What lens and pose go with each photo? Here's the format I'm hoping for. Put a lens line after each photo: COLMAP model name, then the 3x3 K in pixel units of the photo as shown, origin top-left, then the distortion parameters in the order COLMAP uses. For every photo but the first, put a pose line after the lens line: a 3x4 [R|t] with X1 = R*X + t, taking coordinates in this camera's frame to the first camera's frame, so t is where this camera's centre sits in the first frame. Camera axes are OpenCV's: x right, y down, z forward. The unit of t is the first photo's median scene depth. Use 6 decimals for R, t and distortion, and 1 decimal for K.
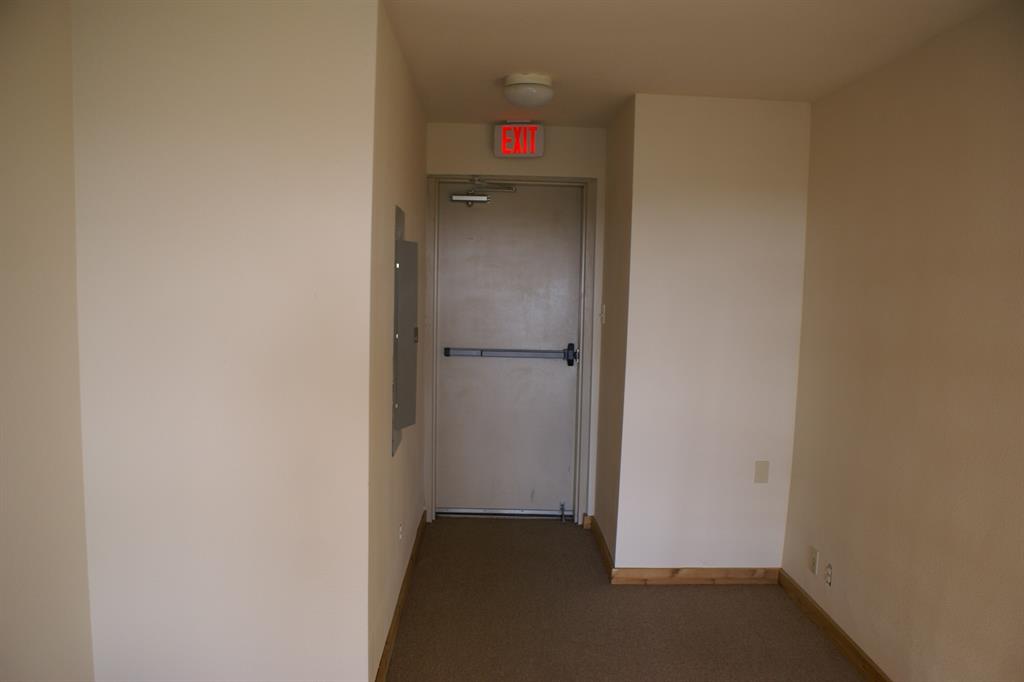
lens RADIAL K [[835.0, 0, 509.1], [0, 835.0, 346.7], [0, 0, 1]] dist [-0.113638, -0.002293]
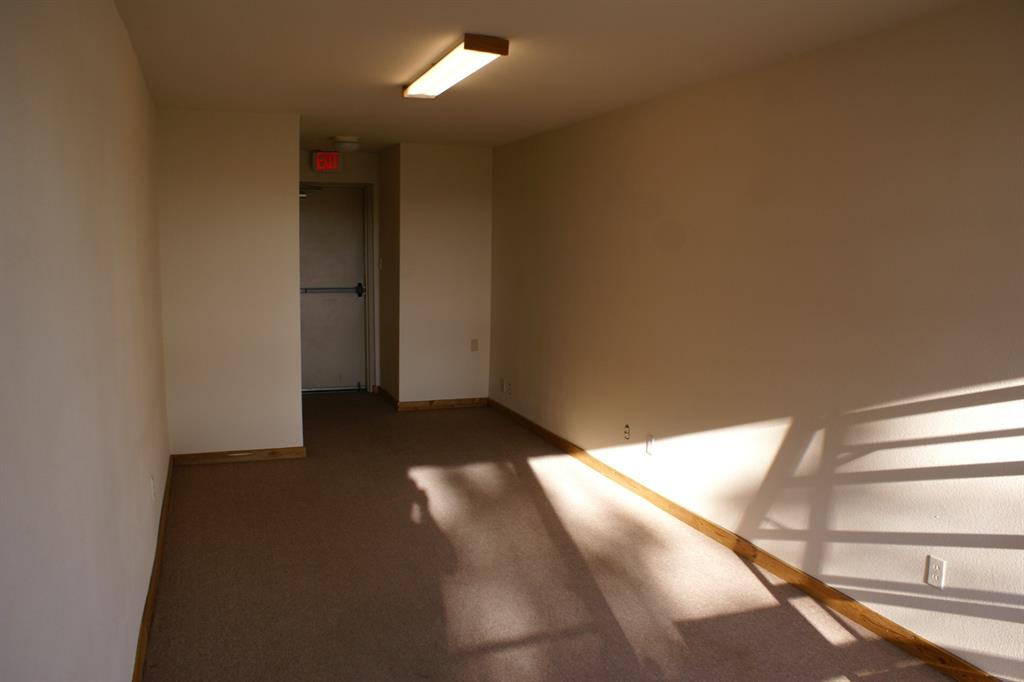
lens RADIAL K [[813.7, 0, 514.2], [0, 813.7, 341.0], [0, 0, 1]] dist [-0.125033, -0.003011]
pose [[0.943118, -0.056787, 0.327574, -0.184042], [0.043112, 0.997875, 0.048863, 0.049798], [-0.329652, -0.031961, 0.943561, -0.667053]]
